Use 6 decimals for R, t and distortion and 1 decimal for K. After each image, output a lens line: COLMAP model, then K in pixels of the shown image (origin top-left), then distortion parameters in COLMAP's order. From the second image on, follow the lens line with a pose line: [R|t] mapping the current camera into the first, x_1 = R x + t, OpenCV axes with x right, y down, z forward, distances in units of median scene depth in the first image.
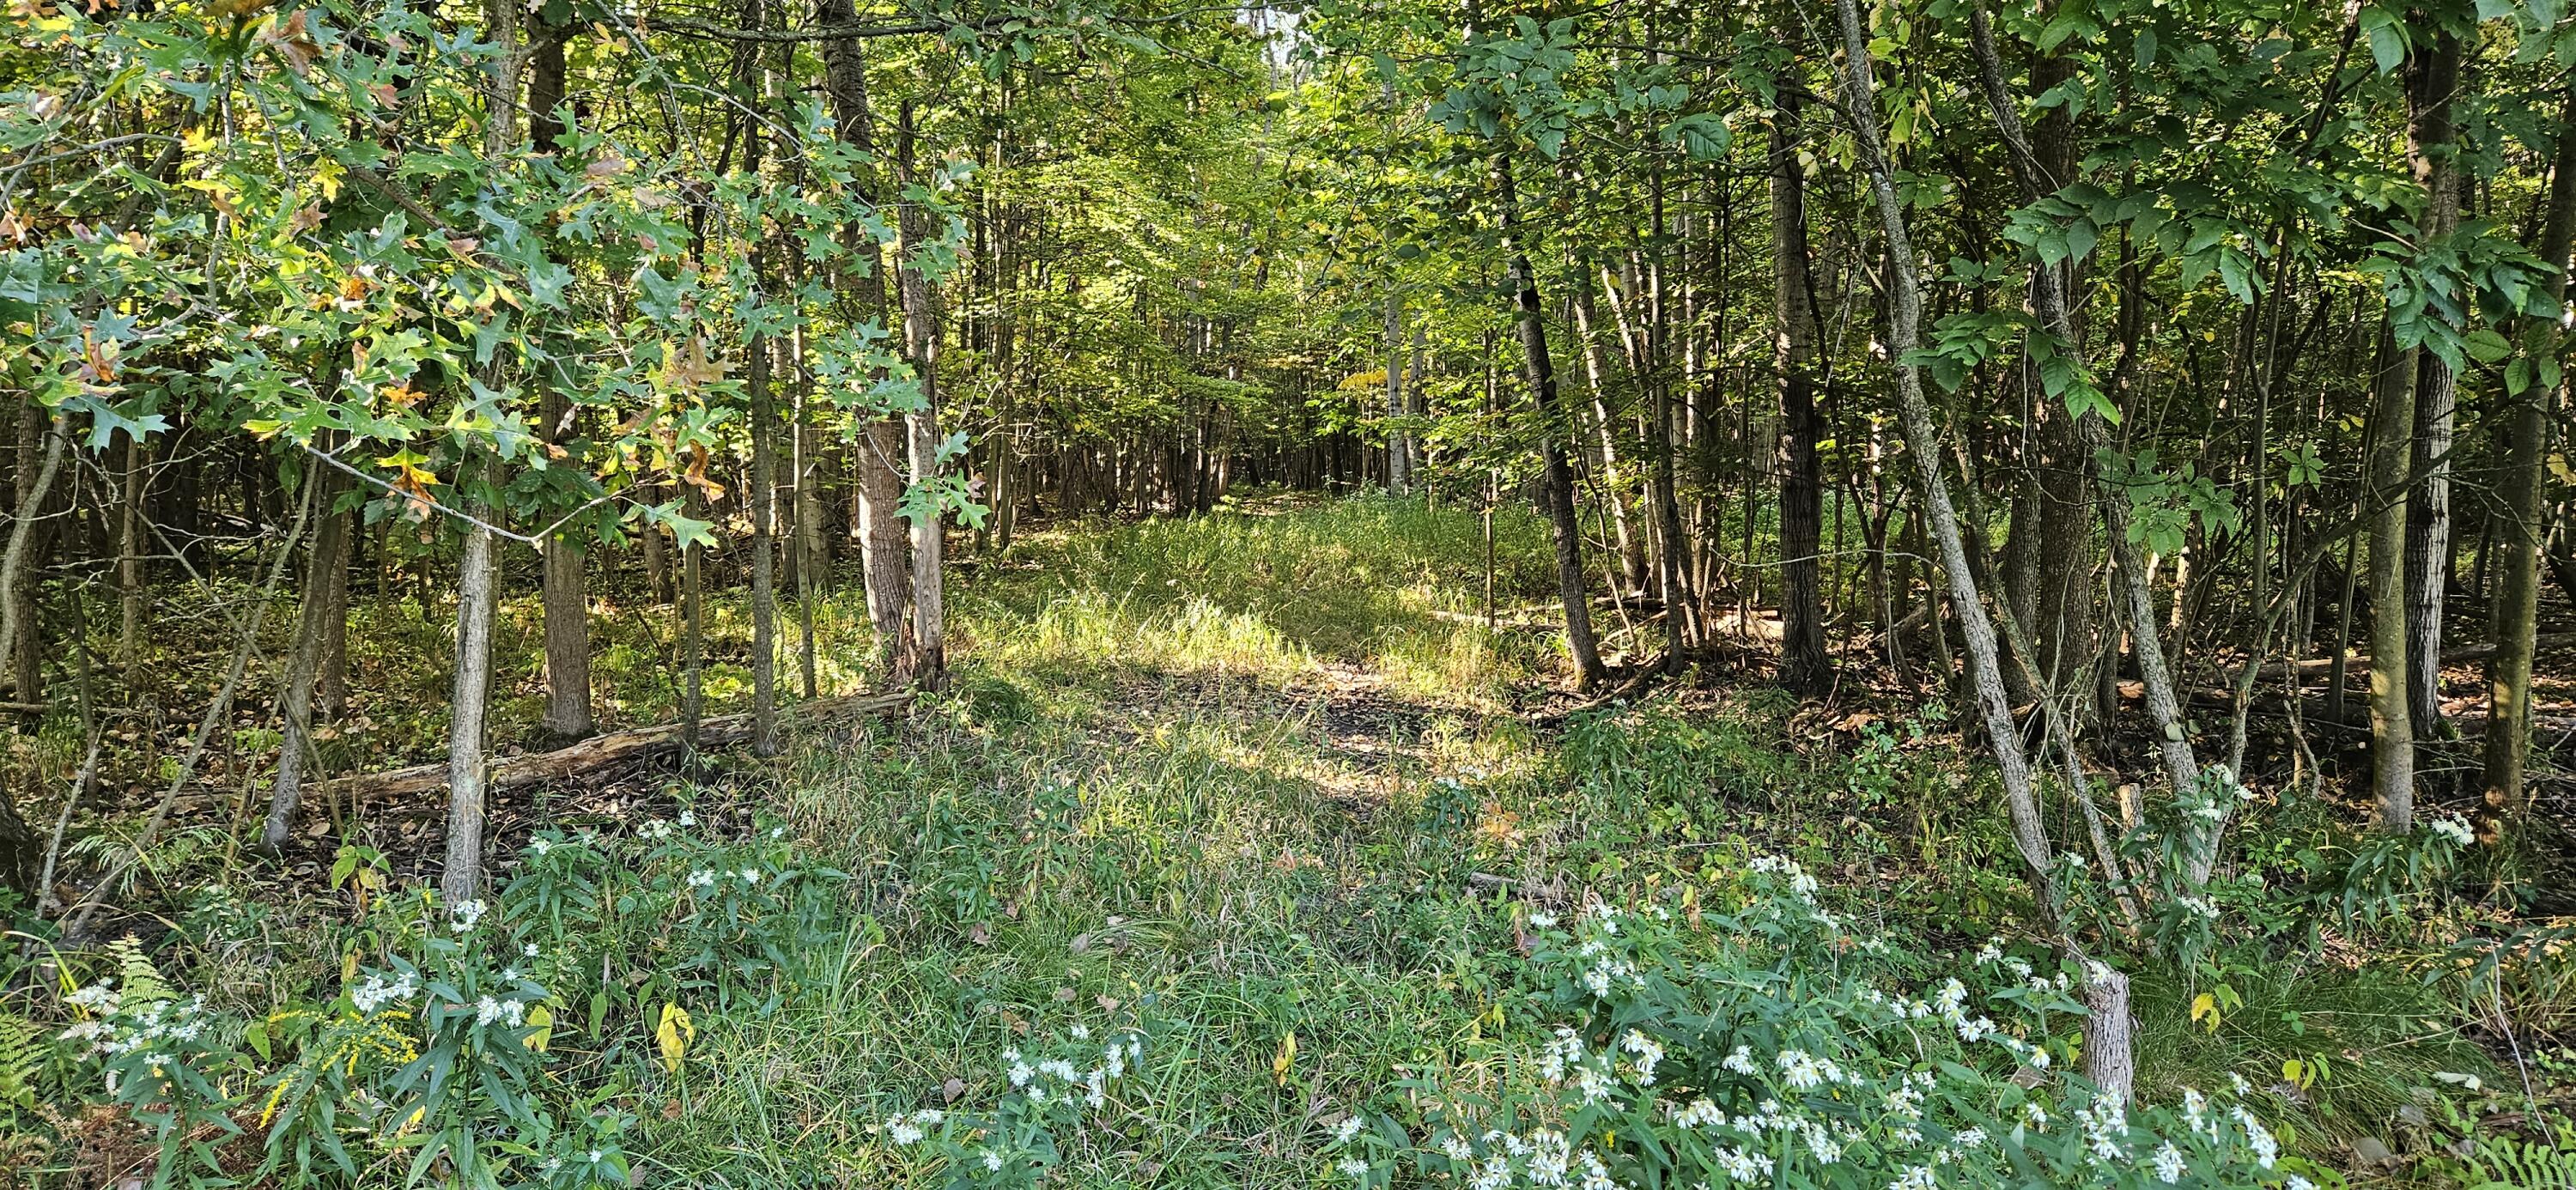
lens RADIAL K [[1641.4, 0, 1288.0], [0, 1641.4, 595.0], [0, 0, 1]] dist [0.081696, -0.070812]
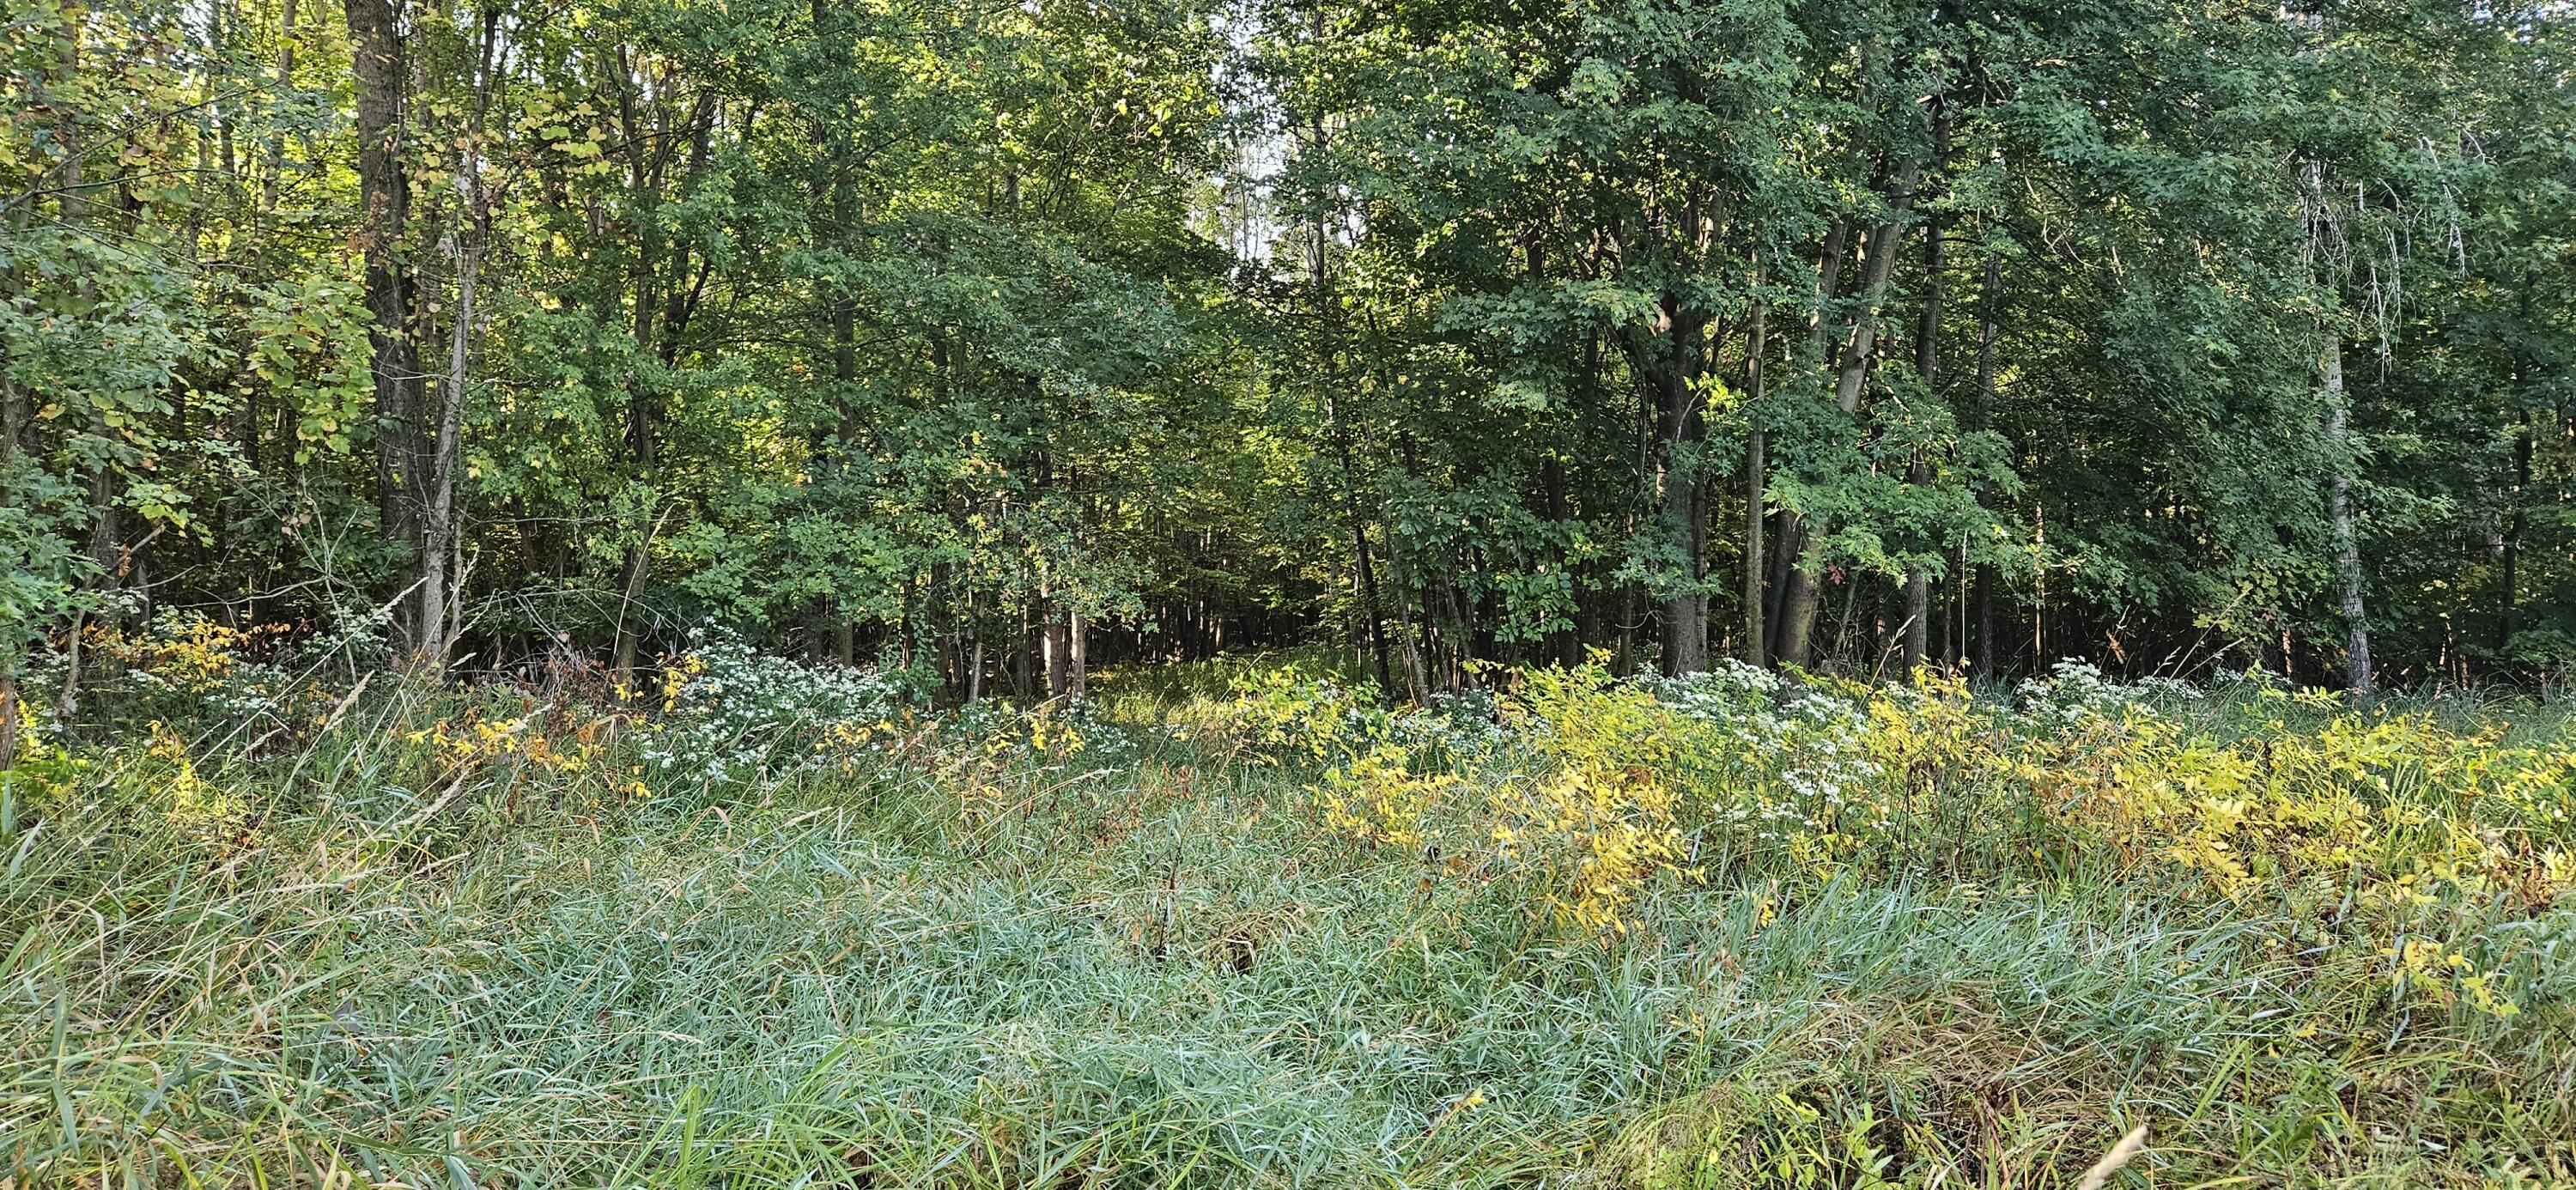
lens RADIAL K [[1641.4, 0, 1288.0], [0, 1641.4, 595.0], [0, 0, 1]] dist [0.081696, -0.070812]
pose [[0.999966, 0.008017, -0.001965, 0.026133], [-0.008177, 0.994620, -0.103272, 0.044050], [0.001127, 0.103284, 0.994651, -0.475239]]
